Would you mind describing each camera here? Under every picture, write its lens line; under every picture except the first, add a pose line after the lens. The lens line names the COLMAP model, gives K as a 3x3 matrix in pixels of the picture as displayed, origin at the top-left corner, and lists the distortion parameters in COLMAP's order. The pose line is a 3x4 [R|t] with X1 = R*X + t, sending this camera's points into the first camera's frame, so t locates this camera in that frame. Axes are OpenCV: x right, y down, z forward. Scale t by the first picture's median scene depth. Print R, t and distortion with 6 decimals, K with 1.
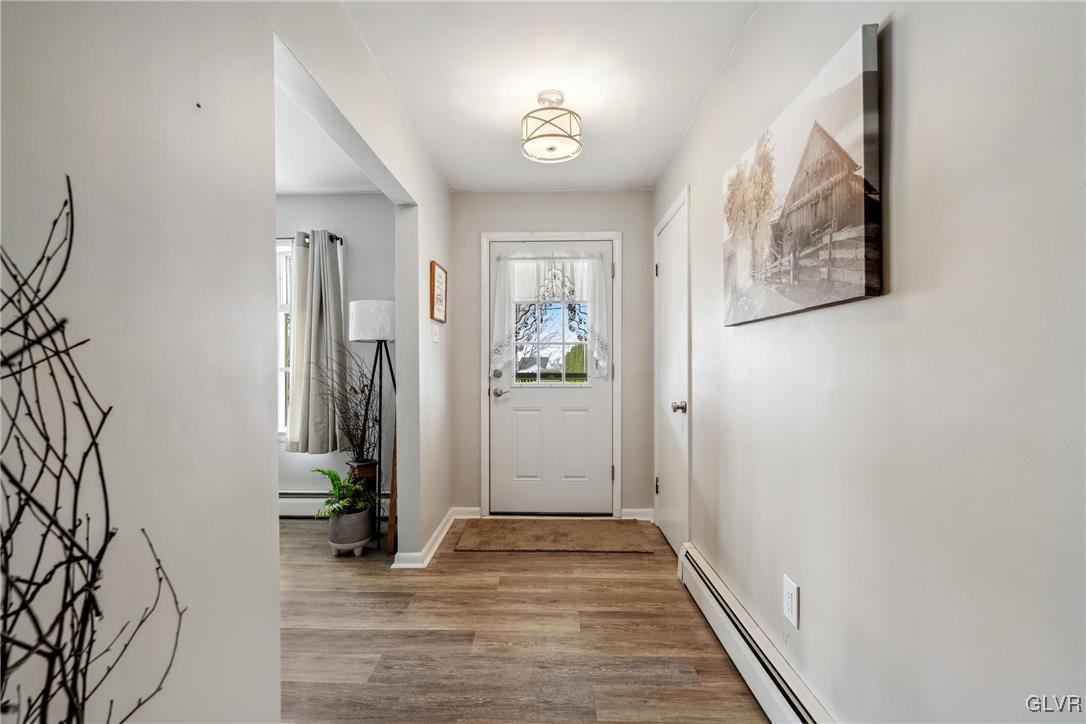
lens RADIAL K [[492.6, 0, 540.3], [0, 492.6, 367.8], [0, 0, 1]] dist [-0.007870, 0.001984]
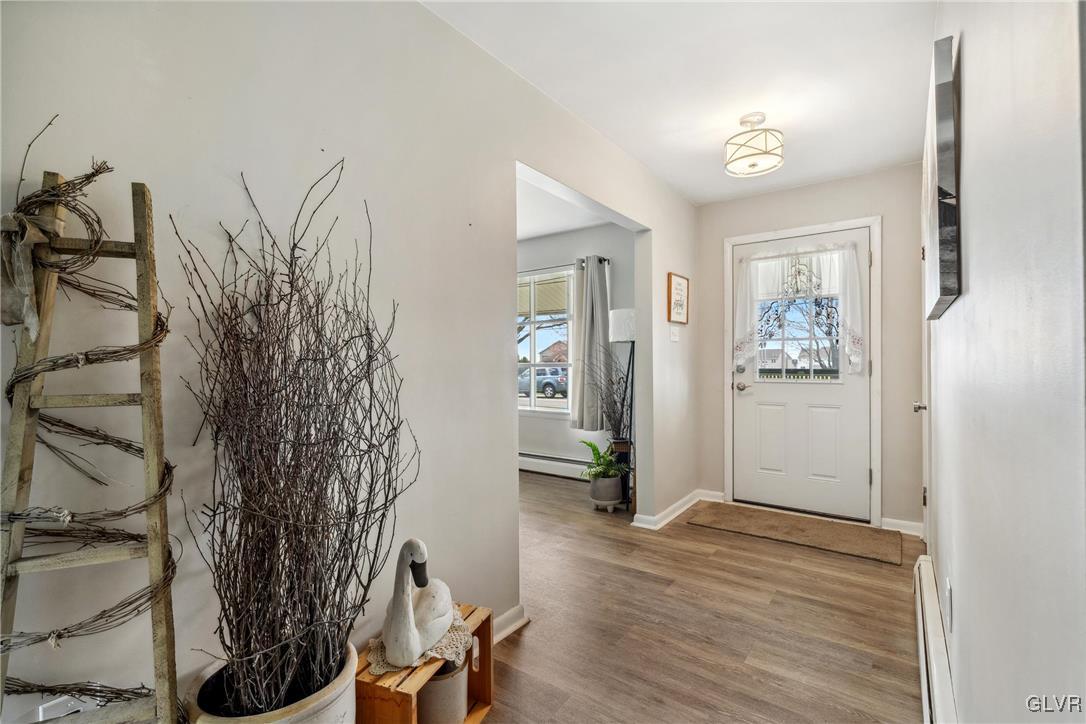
lens RADIAL K [[492.6, 0, 548.3], [0, 492.6, 359.5], [0, 0, 1]] dist [-0.007870, 0.001984]
pose [[0.821998, -0.004204, -0.569475, 0.212057], [-0.000025, 0.999972, -0.007418, -0.001029], [0.569491, 0.006111, 0.821975, -0.128508]]
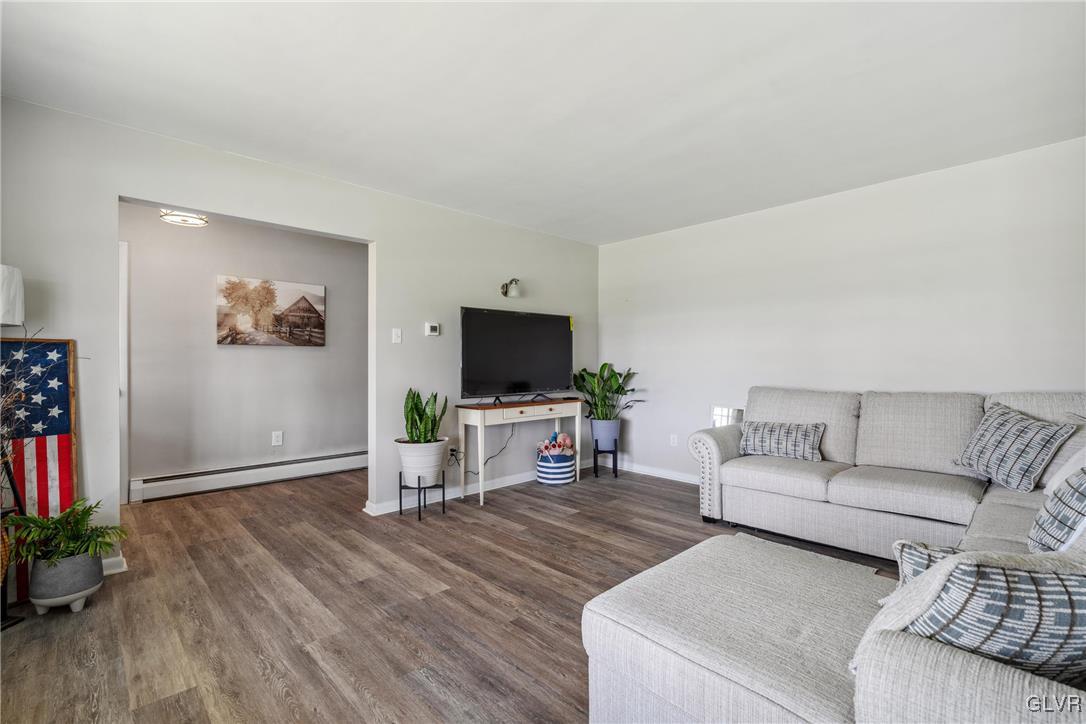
lens RADIAL K [[492.6, 0, 544.3], [0, 492.6, 364.4], [0, 0, 1]] dist [-0.007870, 0.001984]
pose [[-0.706105, -0.006653, 0.708076, -1.440536], [0.000756, 0.999948, 0.010149, -0.009470], [-0.708107, 0.007702, -0.706064, 1.005991]]
